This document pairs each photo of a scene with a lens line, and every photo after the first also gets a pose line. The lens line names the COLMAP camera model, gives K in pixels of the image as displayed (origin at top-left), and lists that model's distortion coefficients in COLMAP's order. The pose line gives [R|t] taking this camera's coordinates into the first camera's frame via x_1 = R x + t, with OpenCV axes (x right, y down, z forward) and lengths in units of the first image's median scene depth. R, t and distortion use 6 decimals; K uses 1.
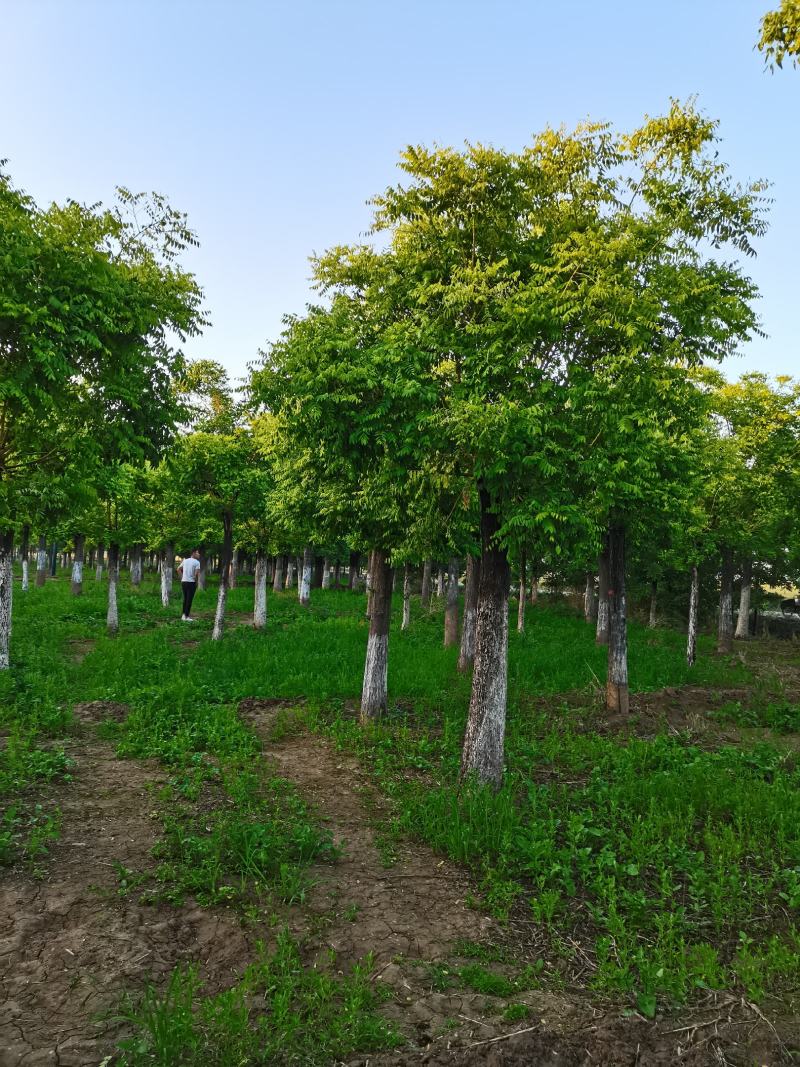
lens RADIAL K [[784.9, 0, 400.5], [0, 784.9, 535.4], [0, 0, 1]] dist [0.008682, 0.001965]
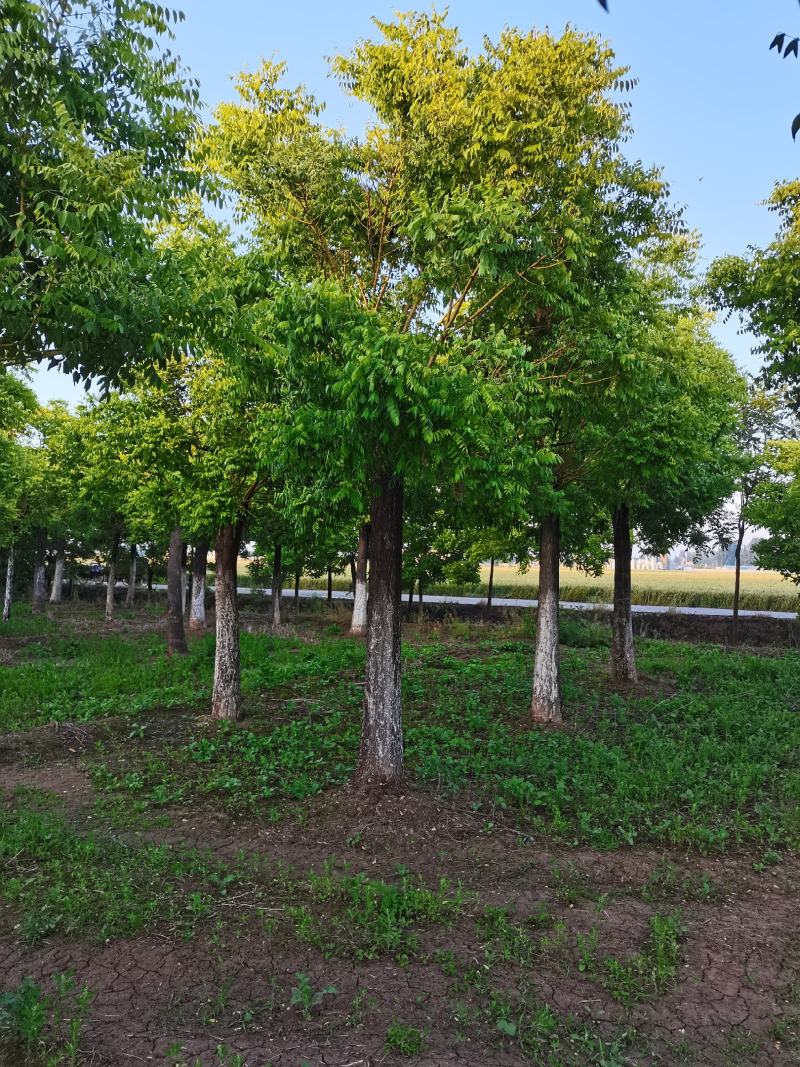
lens RADIAL K [[784.9, 0, 400.8], [0, 784.9, 534.1], [0, 0, 1]] dist [0.008682, 0.001965]
pose [[0.693468, 0.000490, 0.720487, -0.082431], [-0.023322, 0.999491, 0.021767, -0.016496], [-0.720110, -0.031898, 0.693127, -0.264520]]
